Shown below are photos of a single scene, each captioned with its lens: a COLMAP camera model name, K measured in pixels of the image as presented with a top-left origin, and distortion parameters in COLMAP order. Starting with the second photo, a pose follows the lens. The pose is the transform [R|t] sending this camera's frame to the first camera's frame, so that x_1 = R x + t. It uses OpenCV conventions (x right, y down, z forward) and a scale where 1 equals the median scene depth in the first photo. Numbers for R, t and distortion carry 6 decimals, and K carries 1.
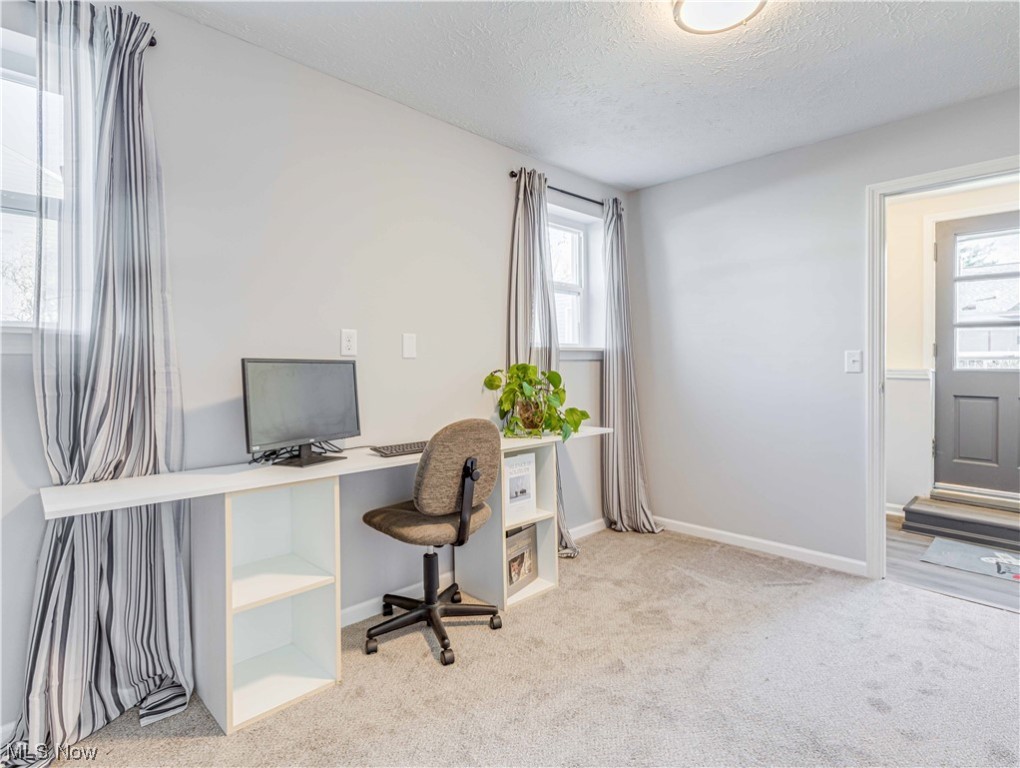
lens RADIAL K [[521.5, 0, 515.0], [0, 521.5, 366.1], [0, 0, 1]] dist [0.004264, -0.000984]
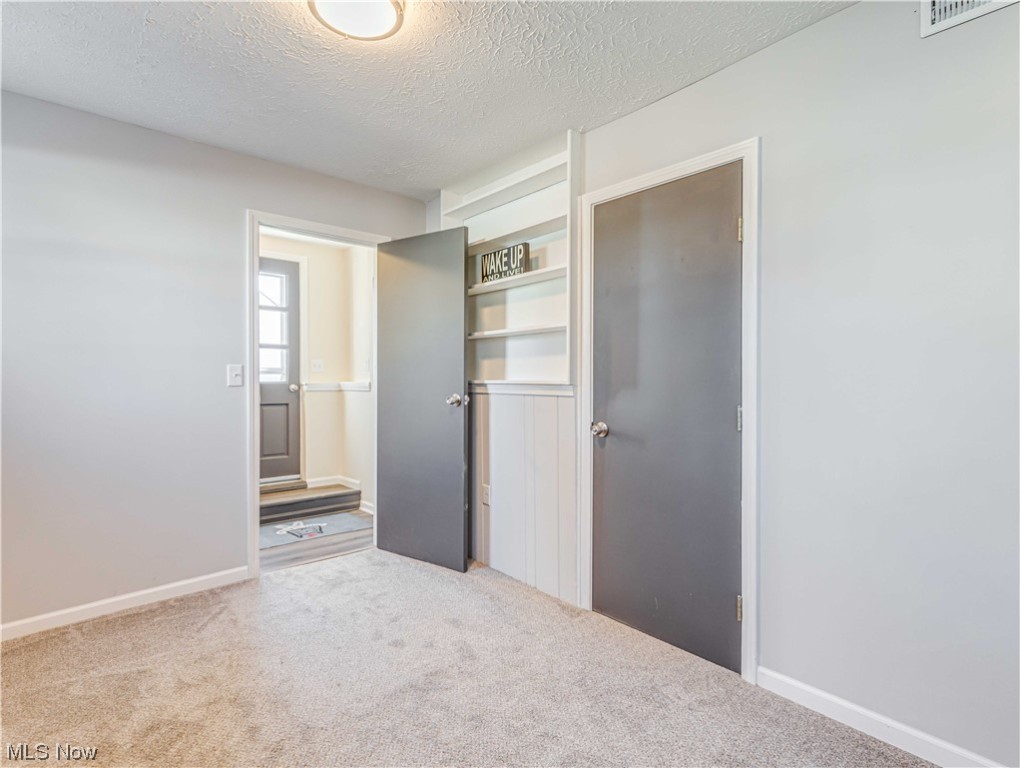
lens RADIAL K [[521.5, 0, 512.3], [0, 521.5, 379.4], [0, 0, 1]] dist [0.004264, -0.000984]
pose [[0.045718, -0.004527, 0.998944, -0.360387], [0.009633, 0.999945, 0.004090, 0.000264], [-0.998908, 0.009436, 0.045759, 0.418740]]
